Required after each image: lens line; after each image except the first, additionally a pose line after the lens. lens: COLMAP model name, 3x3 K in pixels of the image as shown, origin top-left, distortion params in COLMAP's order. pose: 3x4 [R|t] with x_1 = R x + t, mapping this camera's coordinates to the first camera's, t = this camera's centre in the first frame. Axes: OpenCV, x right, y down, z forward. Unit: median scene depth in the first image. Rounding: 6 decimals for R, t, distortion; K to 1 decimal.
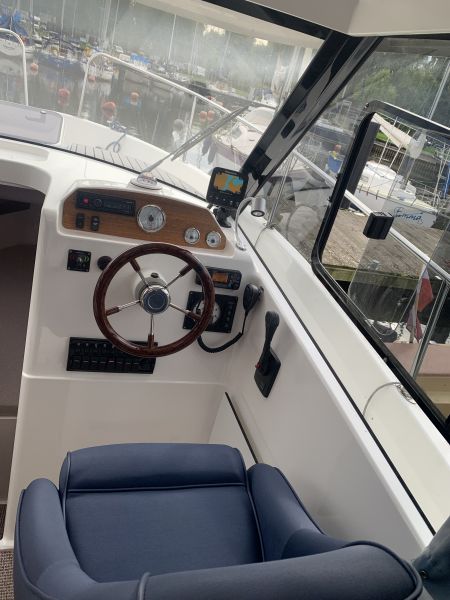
lens RADIAL K [[459.8, 0, 227.3], [0, 459.8, 297.7], [0, 0, 1]] dist [0.007111, -0.002958]
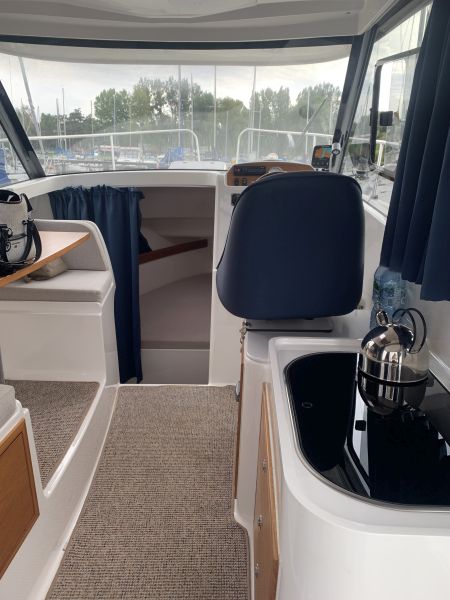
lens RADIAL K [[459.8, 0, 227.3], [0, 459.8, 297.7], [0, 0, 1]] dist [0.007111, -0.002958]
pose [[0.930913, -0.143817, -0.335735, 0.178157], [0.076138, 0.975432, -0.206727, 0.630994], [0.357218, 0.166882, 0.918992, -0.569573]]
